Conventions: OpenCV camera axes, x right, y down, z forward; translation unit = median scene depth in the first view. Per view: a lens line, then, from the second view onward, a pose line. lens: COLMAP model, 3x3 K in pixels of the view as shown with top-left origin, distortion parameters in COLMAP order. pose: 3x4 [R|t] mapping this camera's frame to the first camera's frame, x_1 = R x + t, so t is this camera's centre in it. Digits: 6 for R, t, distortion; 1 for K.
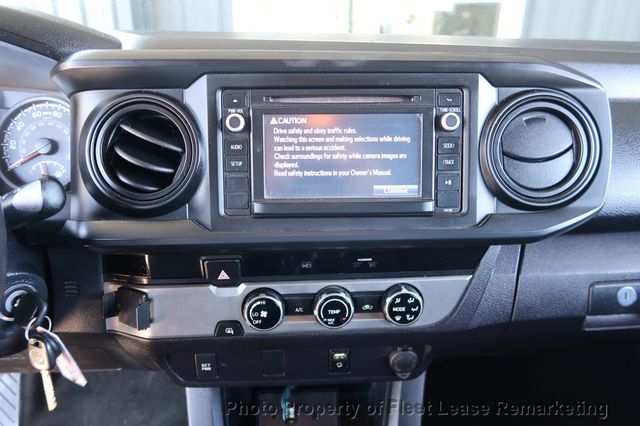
lens RADIAL K [[453.6, 0, 322.7], [0, 453.6, 209.2], [0, 0, 1]] dist [-0.003742, -0.002796]
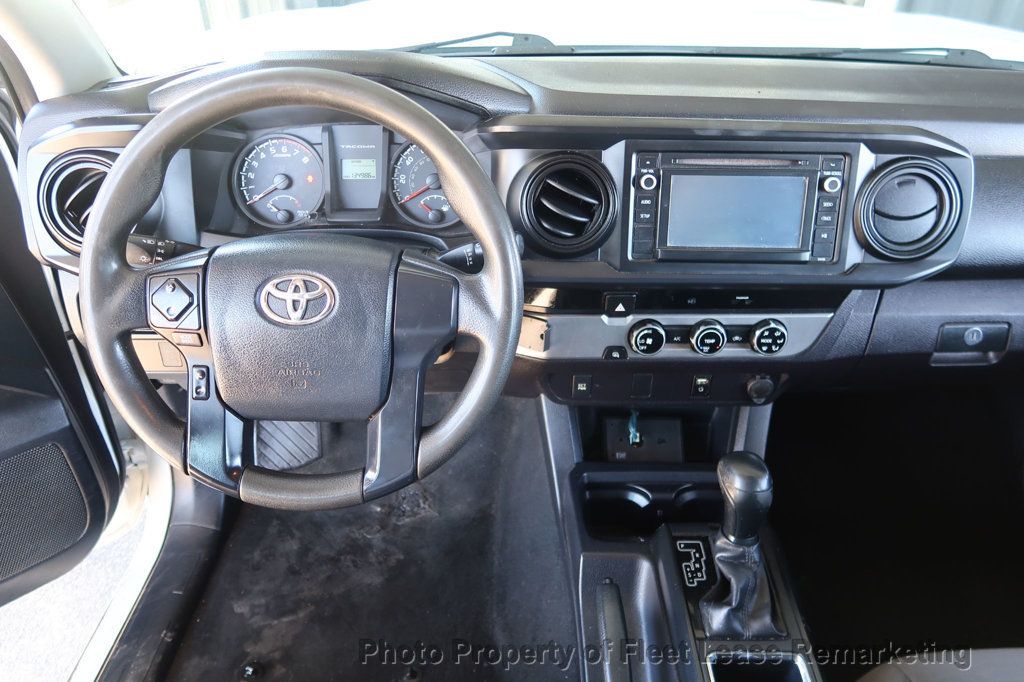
lens RADIAL K [[733.6, 0, 514.0], [0, 733.6, 338.9], [0, 0, 1]] dist [-0.017783, 0.008055]
pose [[0.998161, 0.030301, -0.052498, -0.374949], [-0.019065, 0.979072, 0.202617, -0.148591], [0.057539, -0.201244, 0.977850, -0.854734]]
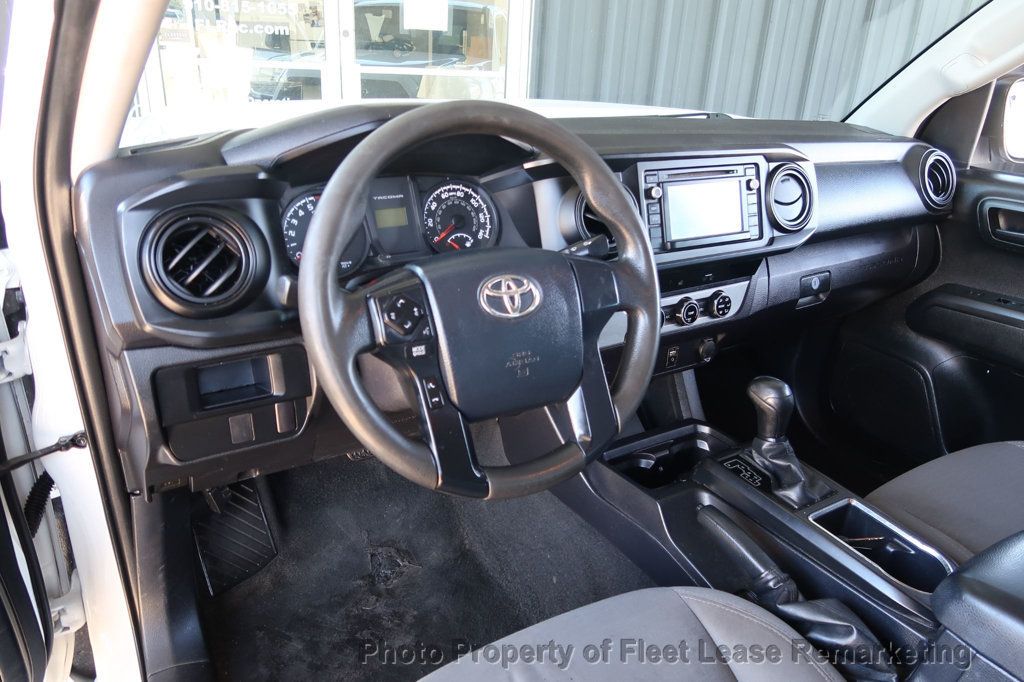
lens RADIAL K [[711.5, 0, 511.0], [0, 711.5, 343.3], [0, 0, 1]] dist [-0.023455, 0.005368]
pose [[0.882708, -0.155835, 0.443331, -1.581476], [0.131825, 0.987648, 0.084693, 0.044133], [-0.451053, -0.016317, 0.892348, -0.859094]]
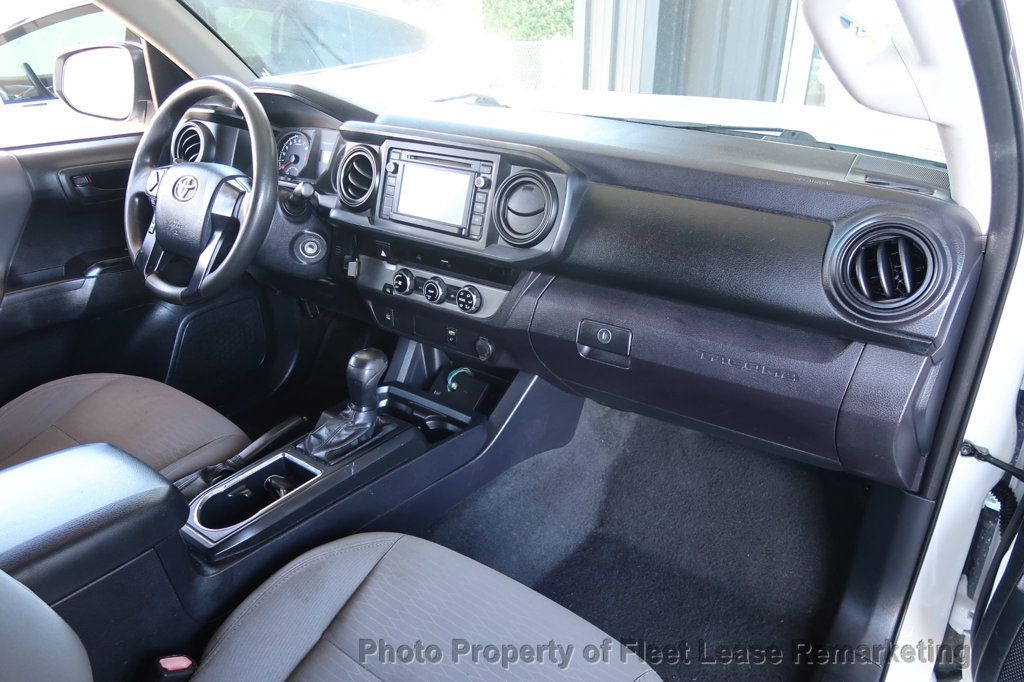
lens RADIAL K [[711.5, 0, 512.5], [0, 711.5, 339.3], [0, 0, 1]] dist [-0.023455, 0.005368]
pose [[0.772781, 0.259923, -0.579007, 1.764311], [-0.226334, 0.965174, 0.131198, -0.008567], [0.592943, 0.029662, 0.804698, -0.866690]]
